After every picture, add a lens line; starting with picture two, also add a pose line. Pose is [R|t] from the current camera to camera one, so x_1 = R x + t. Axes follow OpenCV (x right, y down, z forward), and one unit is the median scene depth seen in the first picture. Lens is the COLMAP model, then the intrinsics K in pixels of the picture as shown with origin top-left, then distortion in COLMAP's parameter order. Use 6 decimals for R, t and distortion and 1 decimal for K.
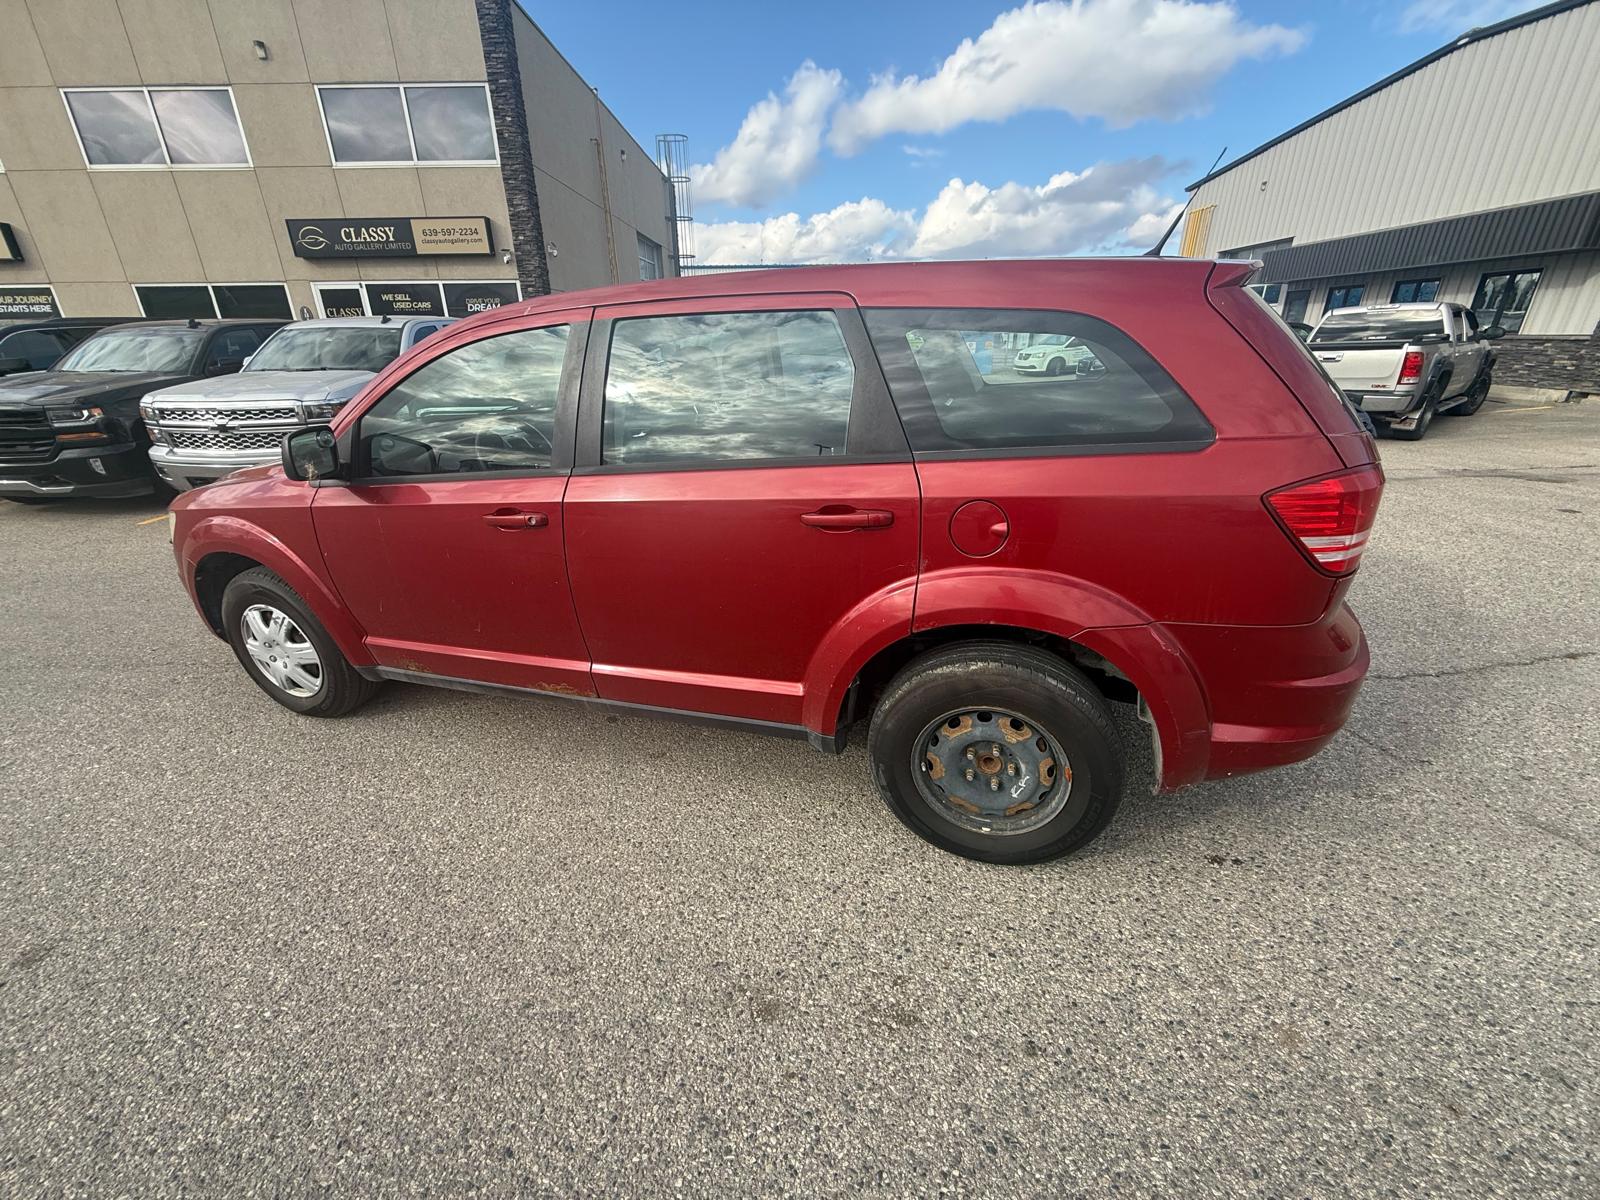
lens RADIAL K [[638.2, 0, 796.0], [0, 638.2, 598.8], [0, 0, 1]] dist [-0.000440, -0.000143]
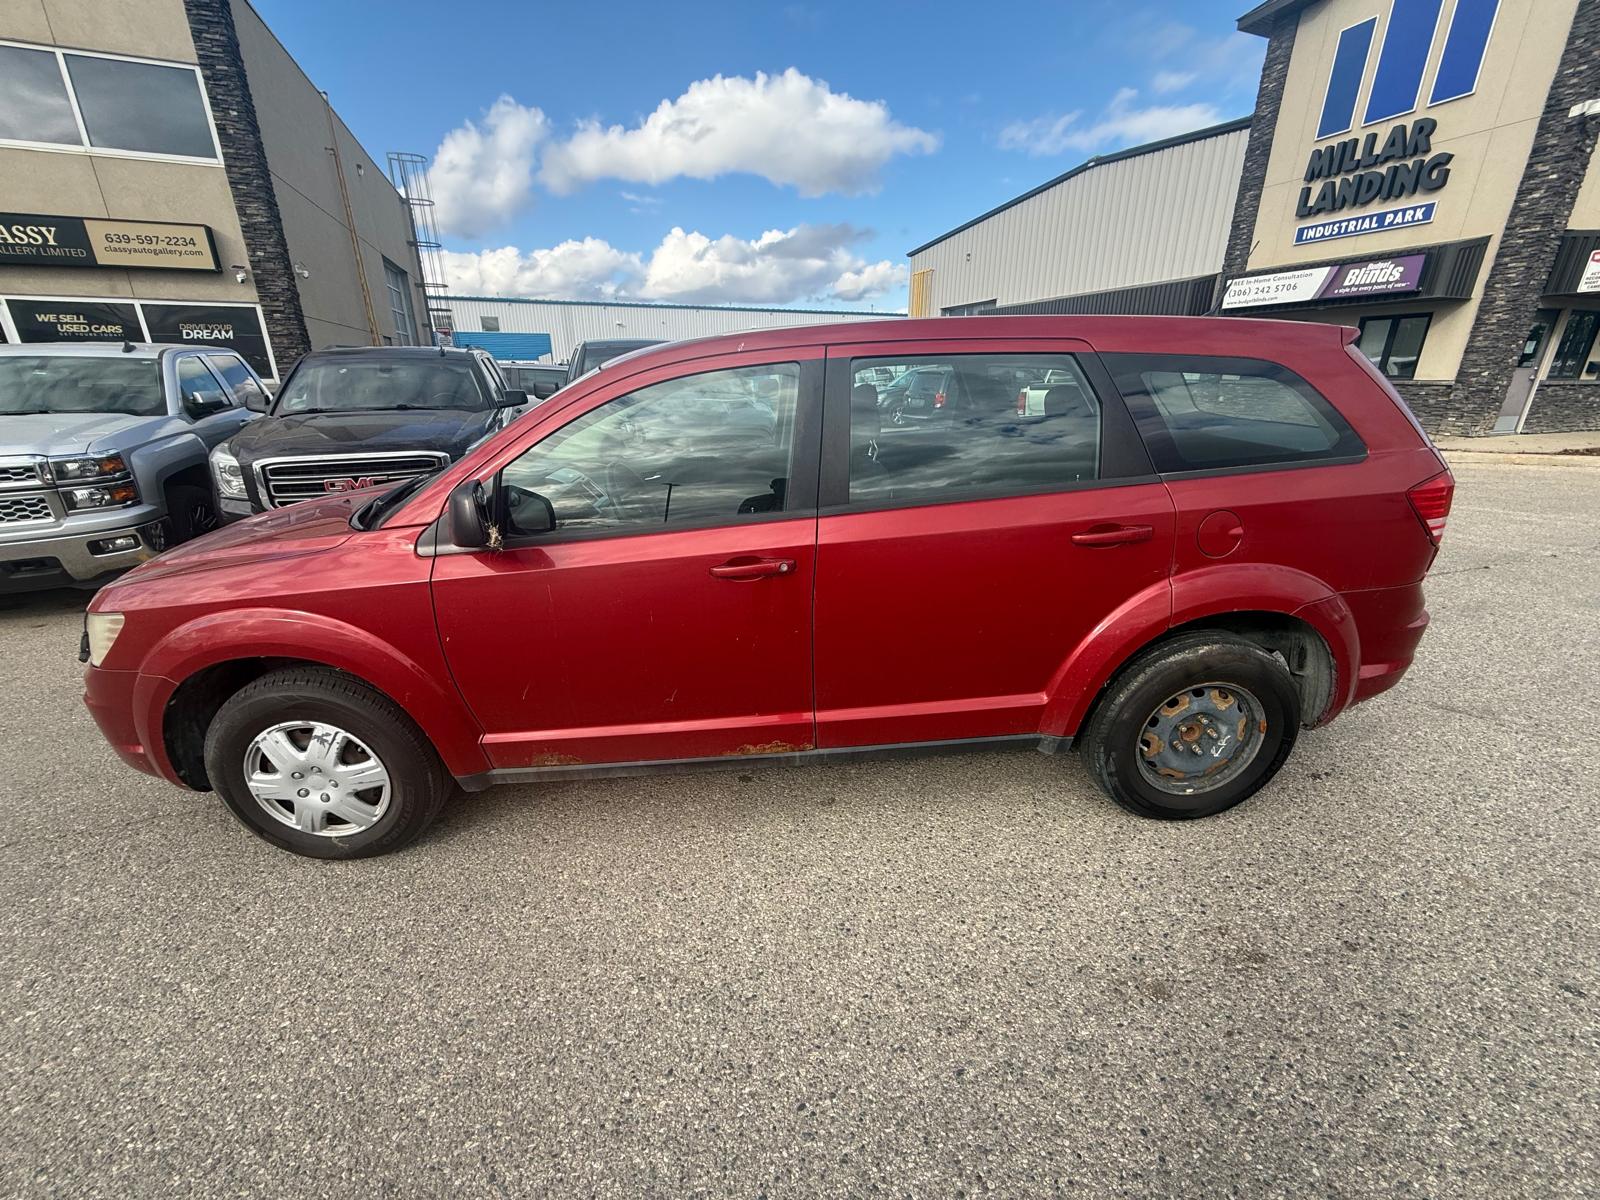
lens RADIAL K [[638.2, 0, 798.0], [0, 638.2, 597.9], [0, 0, 1]] dist [-0.000440, -0.000143]
pose [[0.930383, -0.112559, 0.348880, -0.242806], [0.131166, 0.990903, -0.030097, -0.015758], [-0.342319, 0.073763, 0.936684, 0.040546]]
